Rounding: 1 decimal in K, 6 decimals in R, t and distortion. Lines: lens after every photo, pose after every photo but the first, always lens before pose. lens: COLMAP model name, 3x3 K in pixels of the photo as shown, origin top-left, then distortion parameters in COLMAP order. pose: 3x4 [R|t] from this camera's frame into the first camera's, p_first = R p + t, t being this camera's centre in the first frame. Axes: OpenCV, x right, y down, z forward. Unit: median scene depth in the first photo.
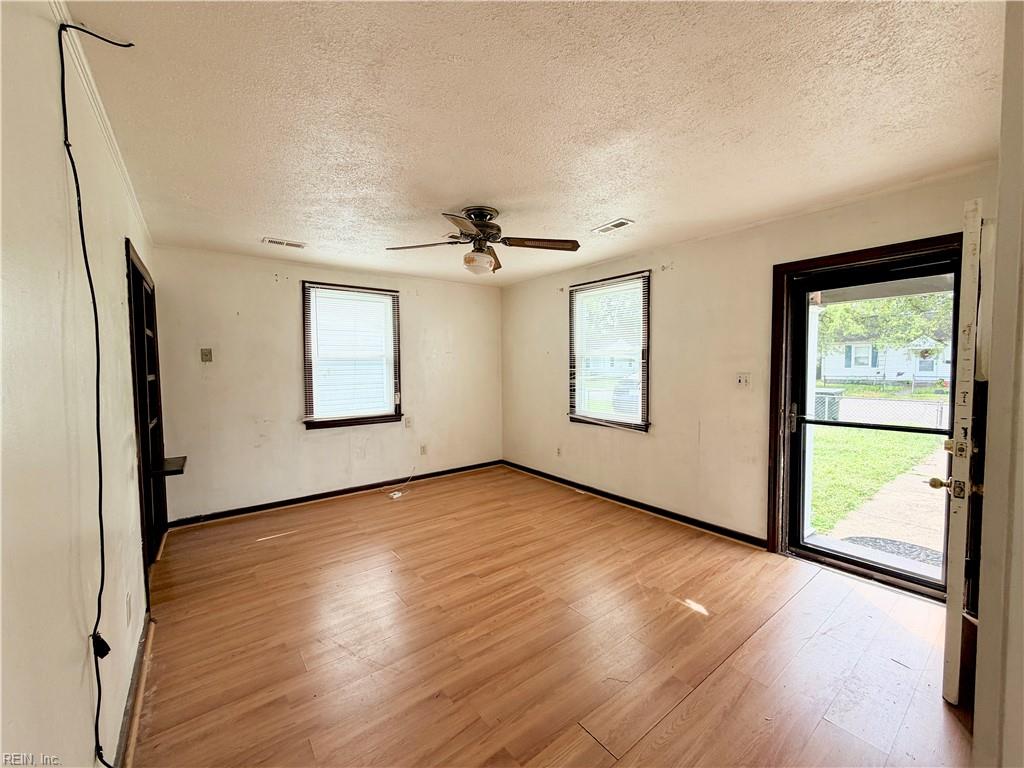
lens RADIAL K [[409.1, 0, 512.5], [0, 409.1, 382.9], [0, 0, 1]] dist [0.002491, 0.000184]
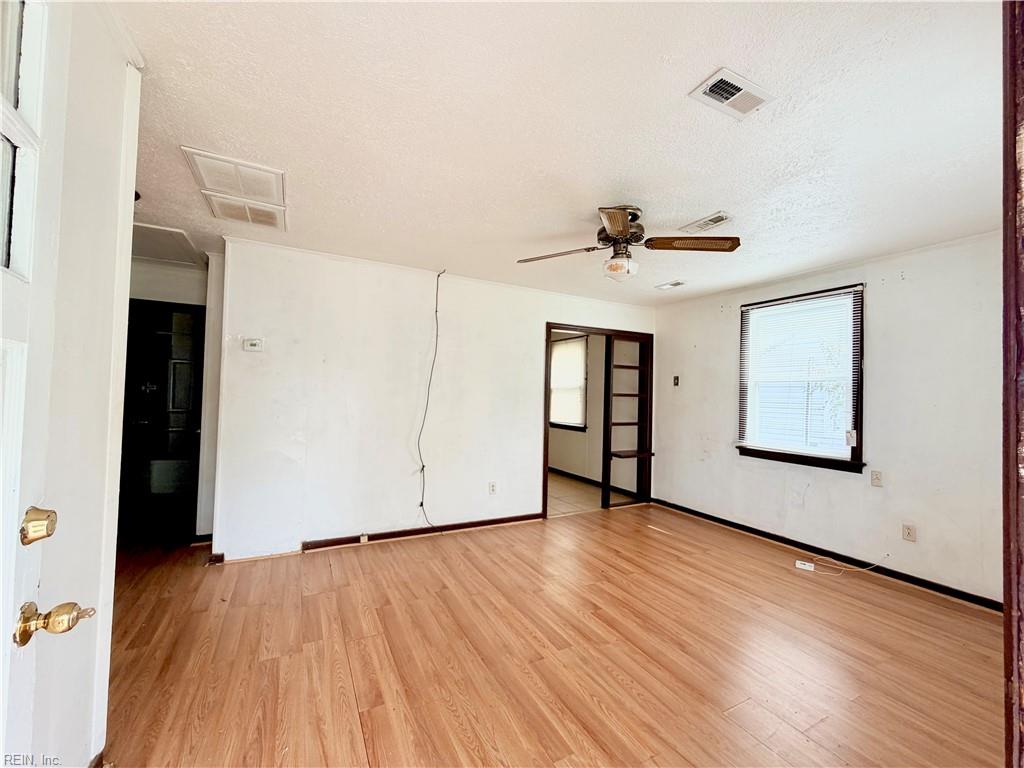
lens RADIAL K [[409.1, 0, 512.5], [0, 409.1, 382.9], [0, 0, 1]] dist [0.002491, 0.000184]
pose [[-0.166351, -0.025363, -0.985740, 0.667737], [-0.070683, 0.997404, -0.013735, -0.007807], [0.983530, 0.067390, -0.167712, 0.729986]]
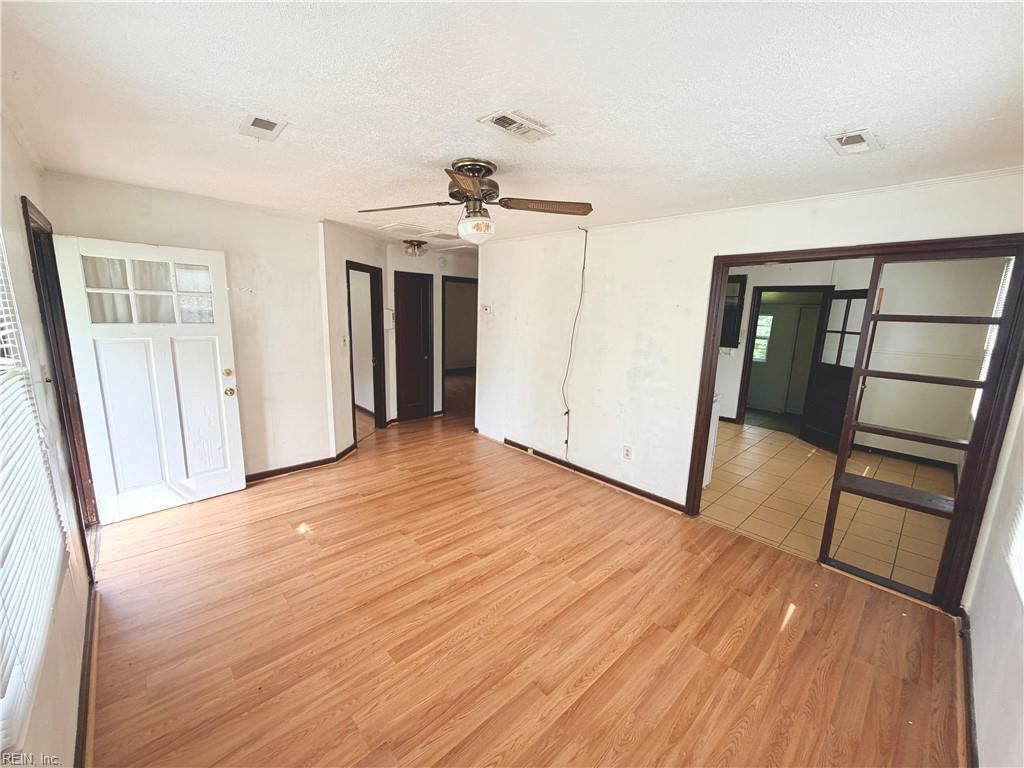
lens RADIAL K [[409.1, 0, 512.5], [0, 409.1, 382.9], [0, 0, 1]] dist [0.002491, 0.000184]
pose [[-0.994648, -0.004033, -0.103244, -0.055166], [-0.027385, 0.973793, 0.225782, -0.139766], [0.099628, 0.227401, -0.968692, 1.480744]]
